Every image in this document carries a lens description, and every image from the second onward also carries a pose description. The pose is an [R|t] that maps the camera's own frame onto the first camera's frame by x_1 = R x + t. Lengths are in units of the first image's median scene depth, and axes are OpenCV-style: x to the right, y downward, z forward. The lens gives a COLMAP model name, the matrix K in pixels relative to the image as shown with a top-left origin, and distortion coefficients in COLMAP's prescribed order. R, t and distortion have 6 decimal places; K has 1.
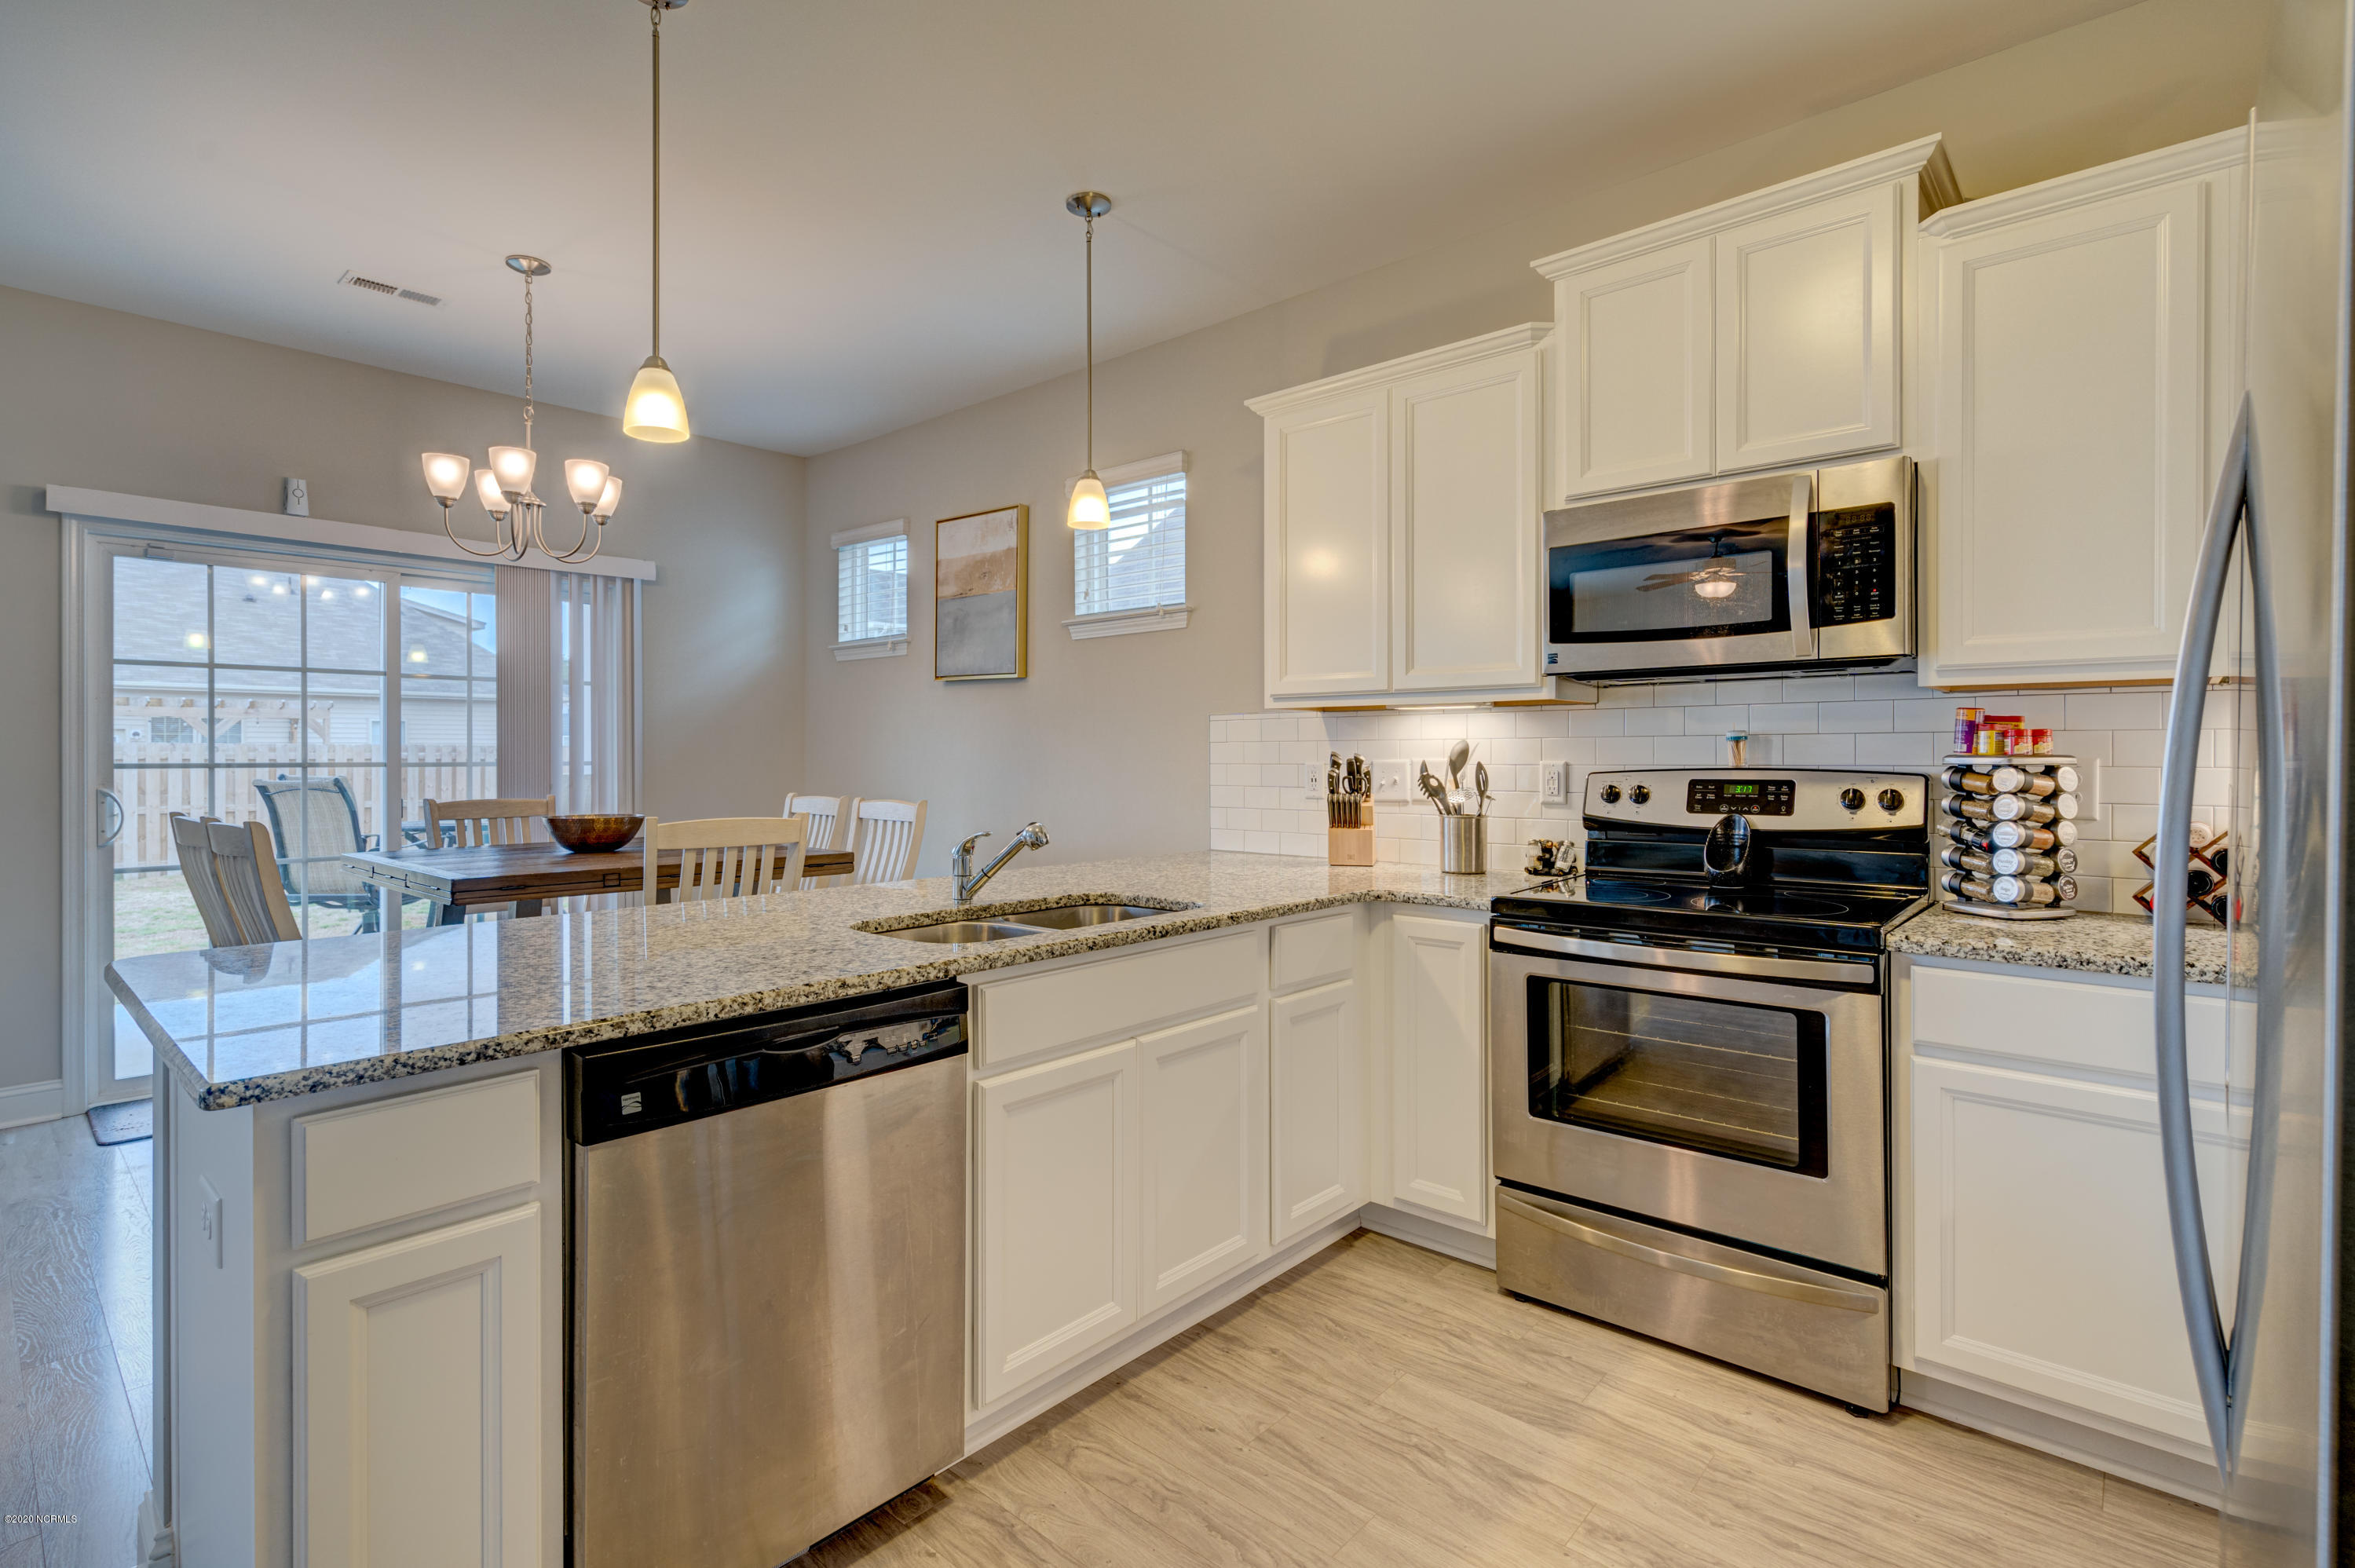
lens RADIAL K [[1070.9, 0, 1197.3], [0, 1070.9, 760.9], [0, 0, 1]] dist [0.001515, 0.000540]
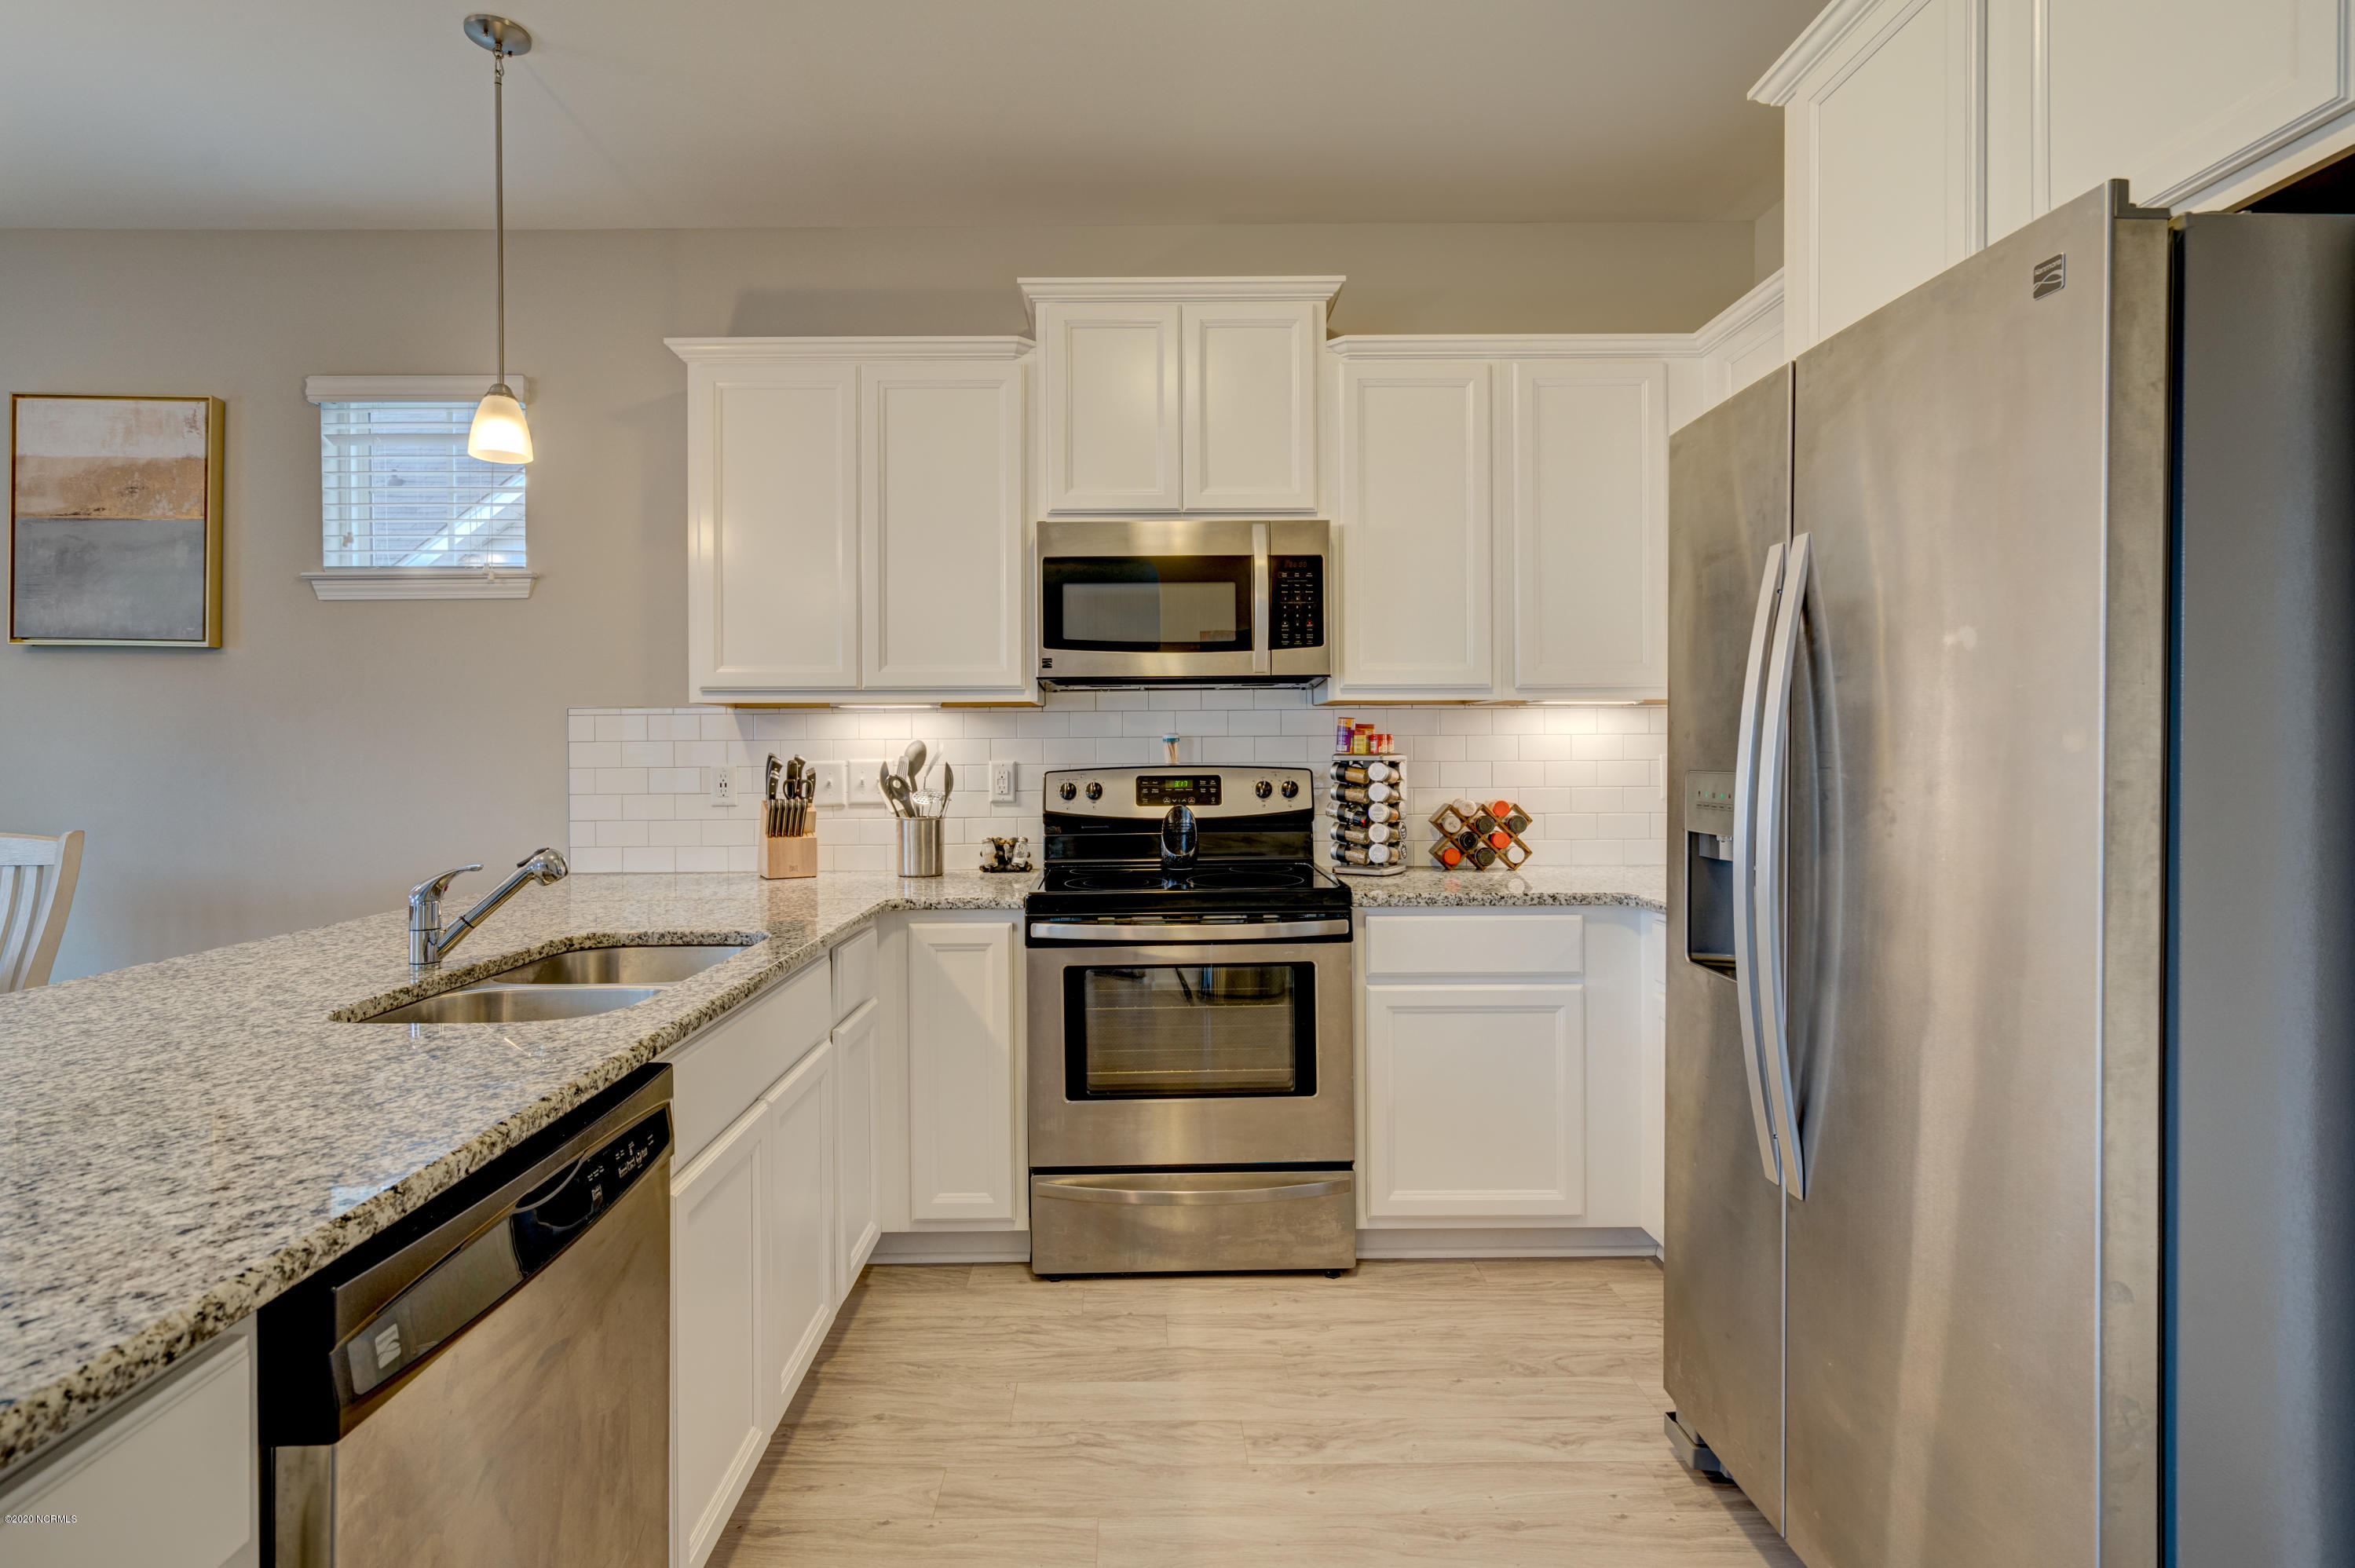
lens RADIAL K [[1093.4, 0, 1127.9], [0, 1093.4, 761.7], [0, 0, 1]] dist [-0.000274, 0.000393]
pose [[0.757951, -0.007880, 0.652264, -0.321696], [0.008622, 0.999961, 0.002062, -0.000621], [-0.652255, 0.004061, 0.757989, 0.144292]]
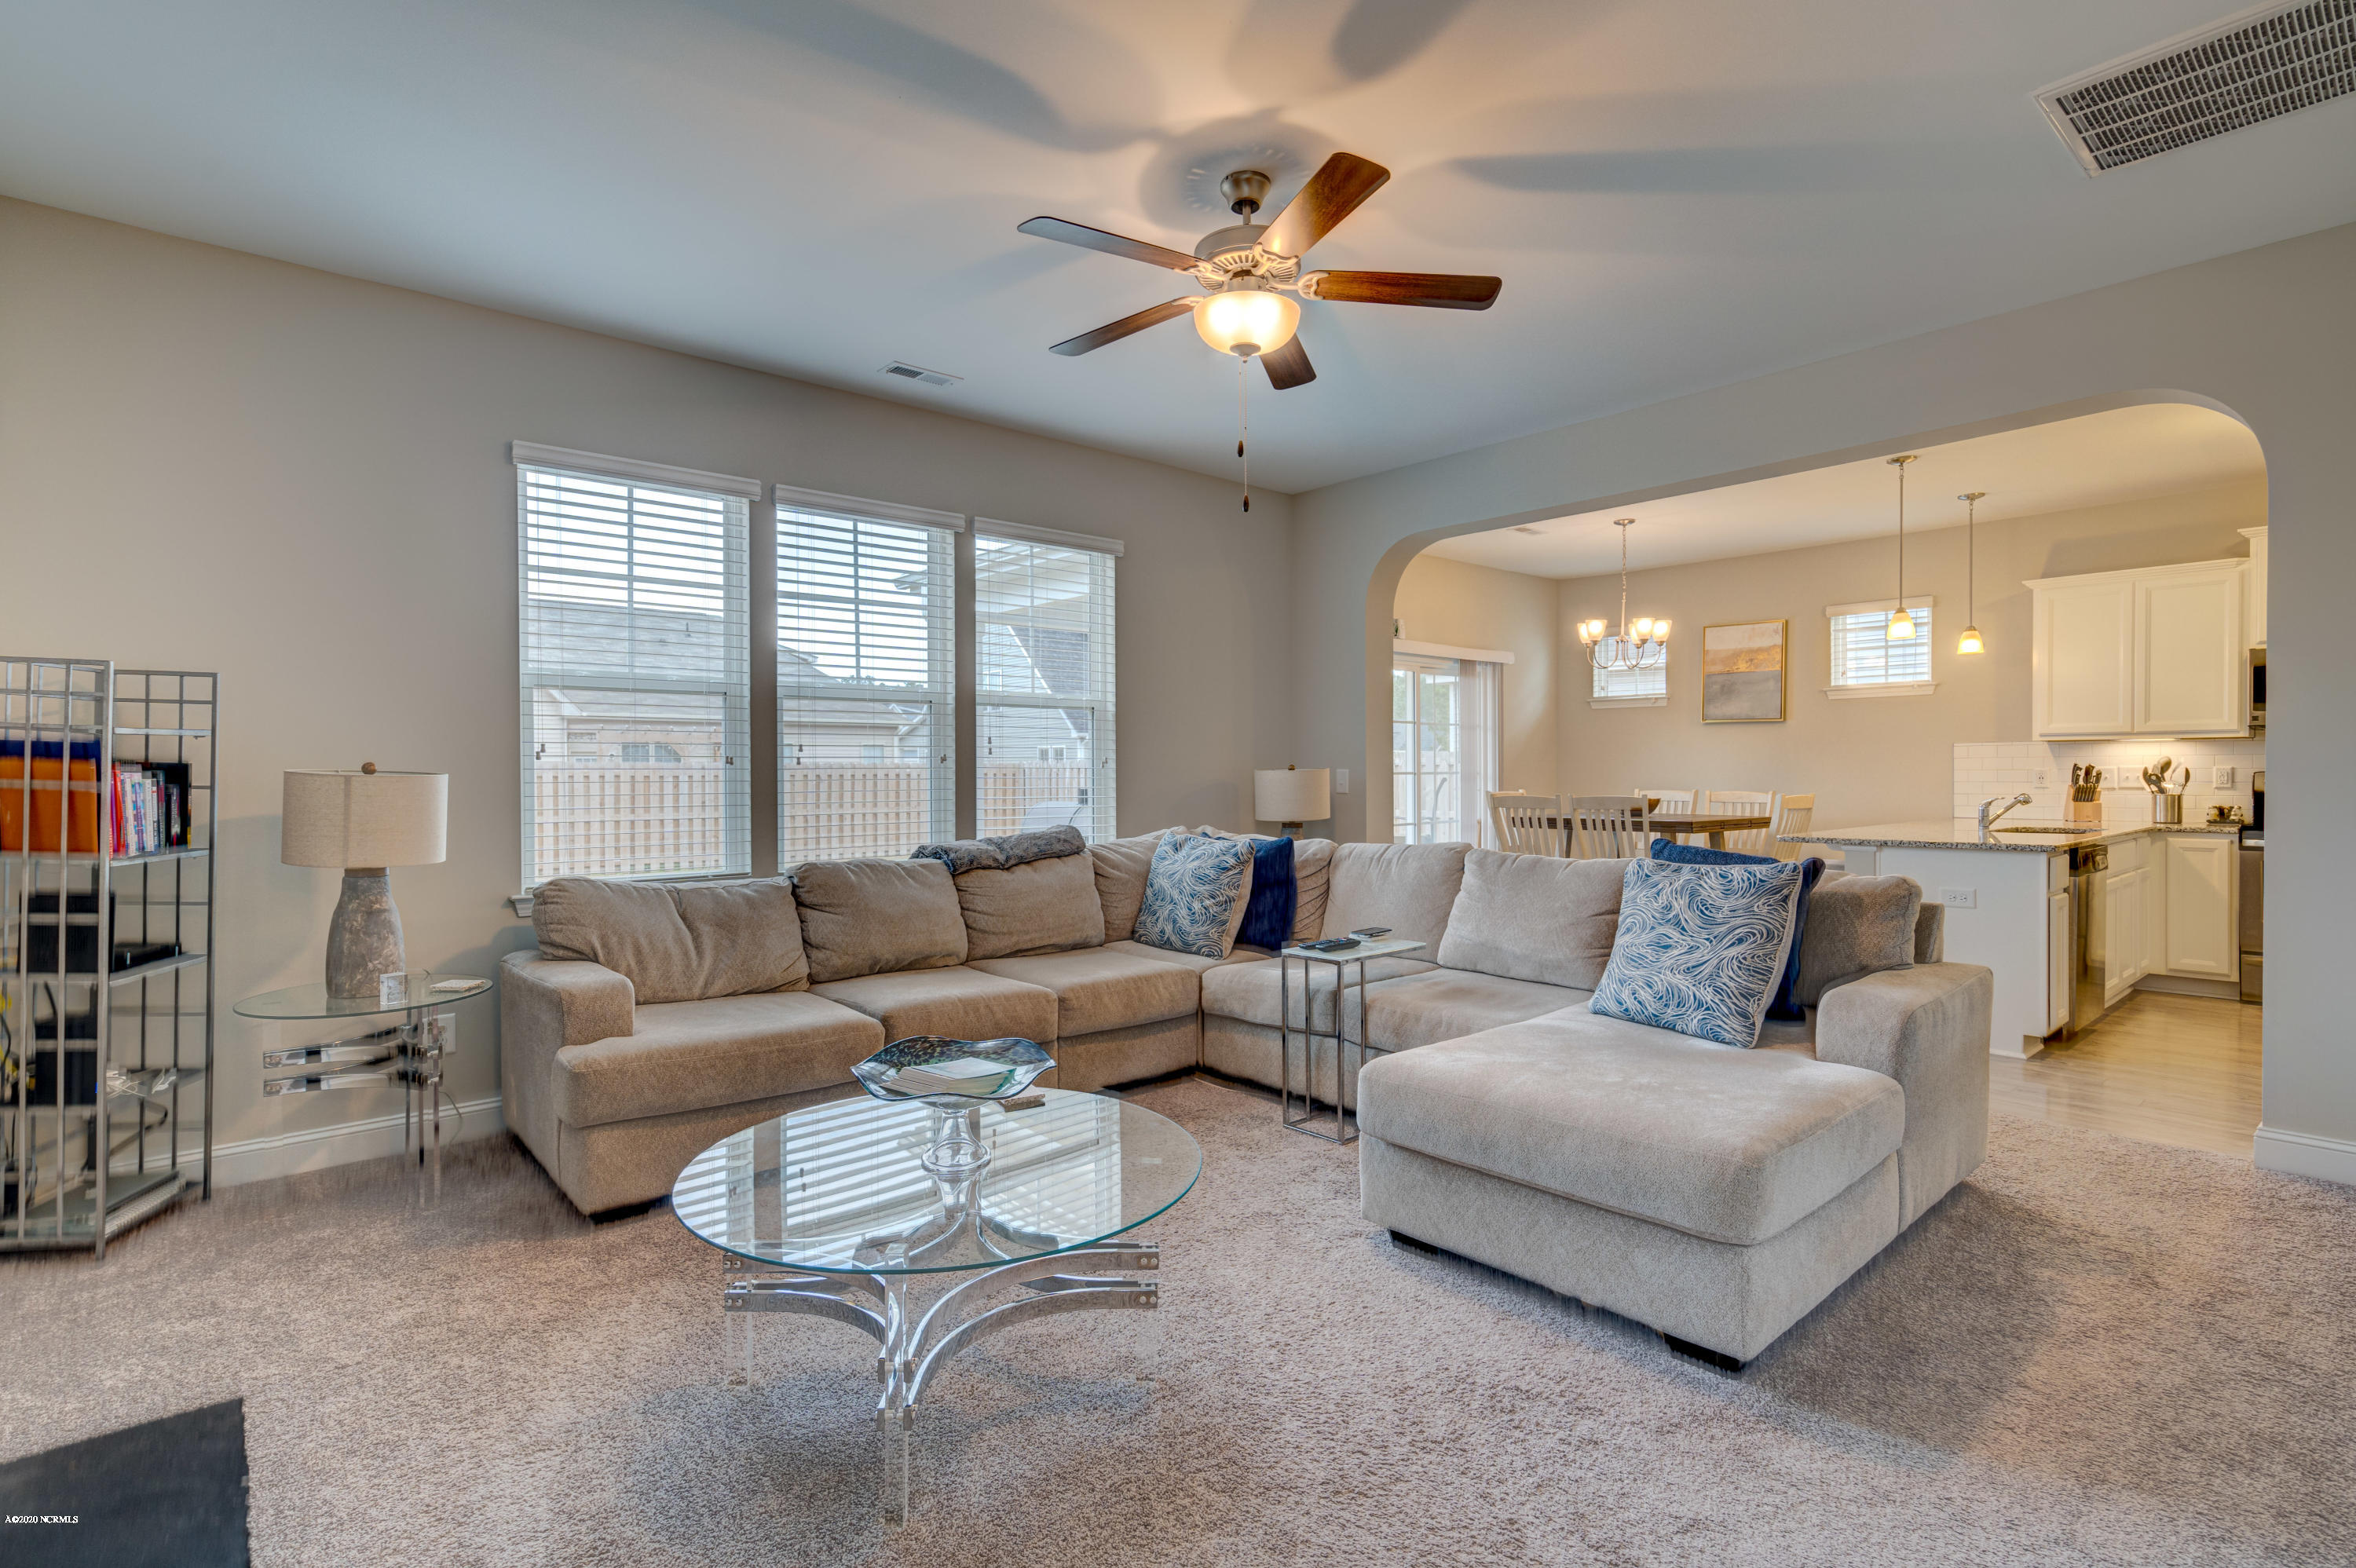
lens RADIAL K [[1093.8, 0, 1173.5], [0, 1093.8, 779.6], [0, 0, 1]] dist [-0.000274, 0.000393]
pose [[0.987455, -0.001838, -0.157892, -1.532513], [0.002029, 0.999997, 0.001047, 0.021985], [0.157889, -0.001355, 0.987456, -1.578730]]
